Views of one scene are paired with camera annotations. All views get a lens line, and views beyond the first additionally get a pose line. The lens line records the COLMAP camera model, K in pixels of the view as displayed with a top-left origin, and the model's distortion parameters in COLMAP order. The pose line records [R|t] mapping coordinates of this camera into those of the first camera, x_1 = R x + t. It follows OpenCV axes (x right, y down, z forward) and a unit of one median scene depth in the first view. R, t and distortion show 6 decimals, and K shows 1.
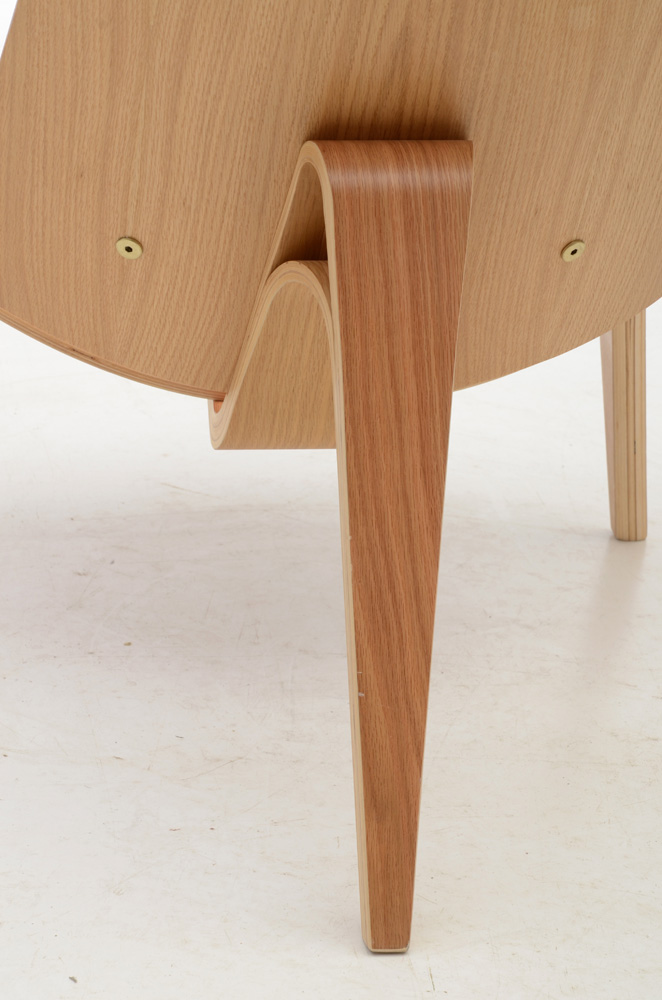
lens RADIAL K [[3339.9, 0, 313.3], [0, 3339.9, 500.7], [0, 0, 1]] dist [0.978468, 0.000000]
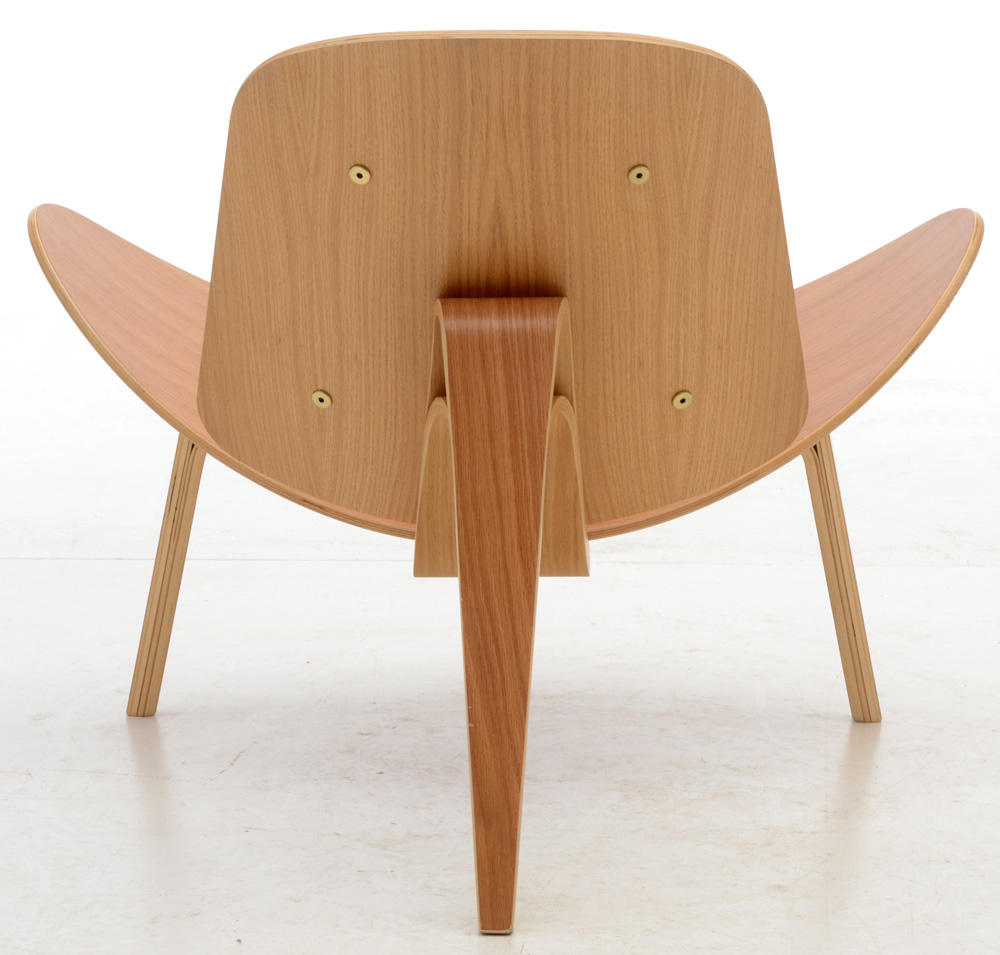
lens RADIAL K [[4338.0, 0, 498.4], [0, 4338.0, 480.2], [0, 0, 1]] dist [0.675974, 0.000000]
pose [[0.980216, -0.025437, -0.196290, 0.341647], [-0.011386, 0.982818, -0.184225, 0.263935], [0.197604, 0.182815, 0.963084, -0.575876]]
